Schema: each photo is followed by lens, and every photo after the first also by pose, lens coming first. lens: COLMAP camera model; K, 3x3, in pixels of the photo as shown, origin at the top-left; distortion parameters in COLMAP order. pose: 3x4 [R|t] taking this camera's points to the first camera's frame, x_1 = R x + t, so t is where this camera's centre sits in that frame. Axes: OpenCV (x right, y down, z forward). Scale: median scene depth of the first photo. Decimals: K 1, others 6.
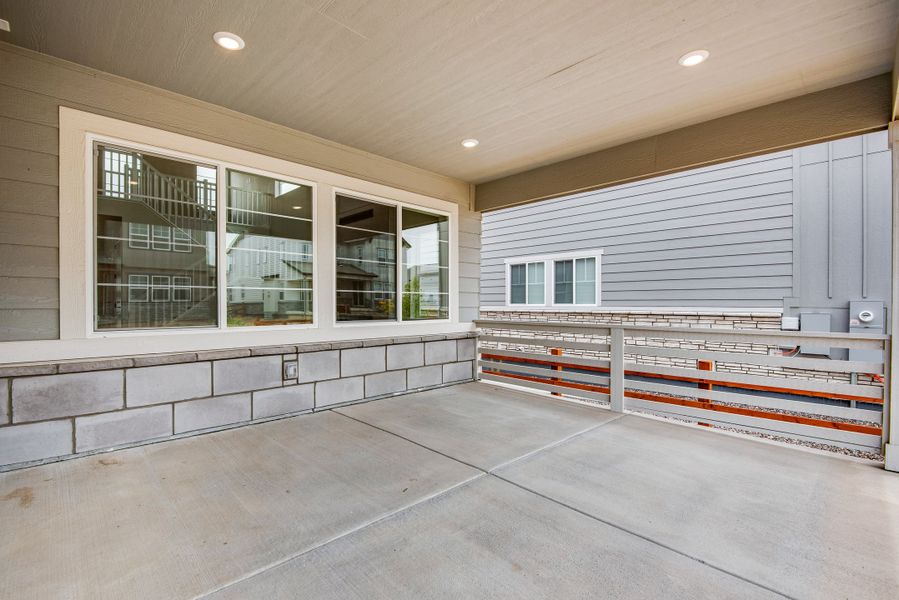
lens RADIAL K [[403.4, 0, 449.5], [0, 403.4, 295.7], [0, 0, 1]] dist [-0.001256, -0.000499]
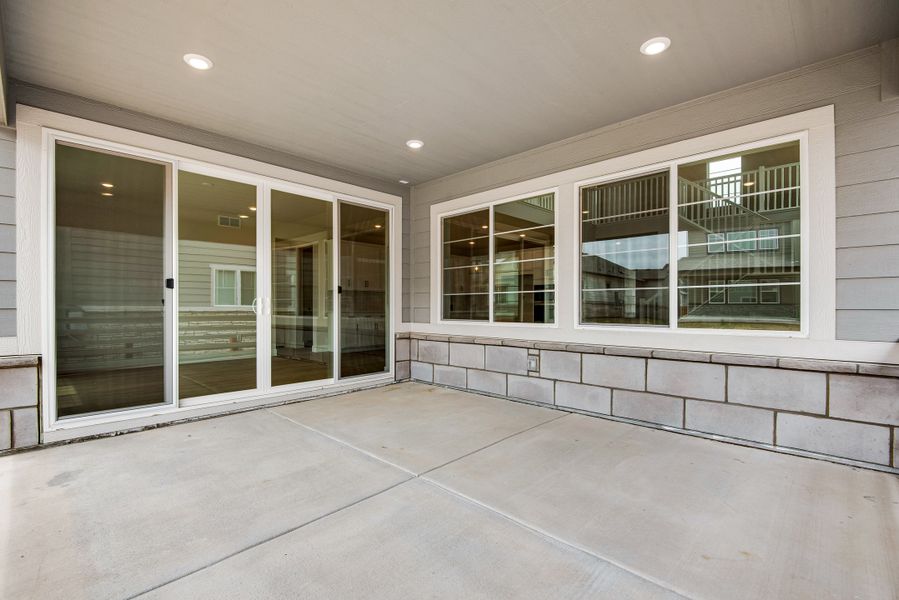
lens RADIAL K [[415.0, 0, 448.9], [0, 415.0, 304.1], [0, 0, 1]] dist [-0.000657, -0.000884]
pose [[0.024781, -0.006322, -0.999673, 0.810686], [0.021765, 0.999746, -0.005783, 0.020428], [0.999456, -0.021615, 0.024913, 0.776304]]
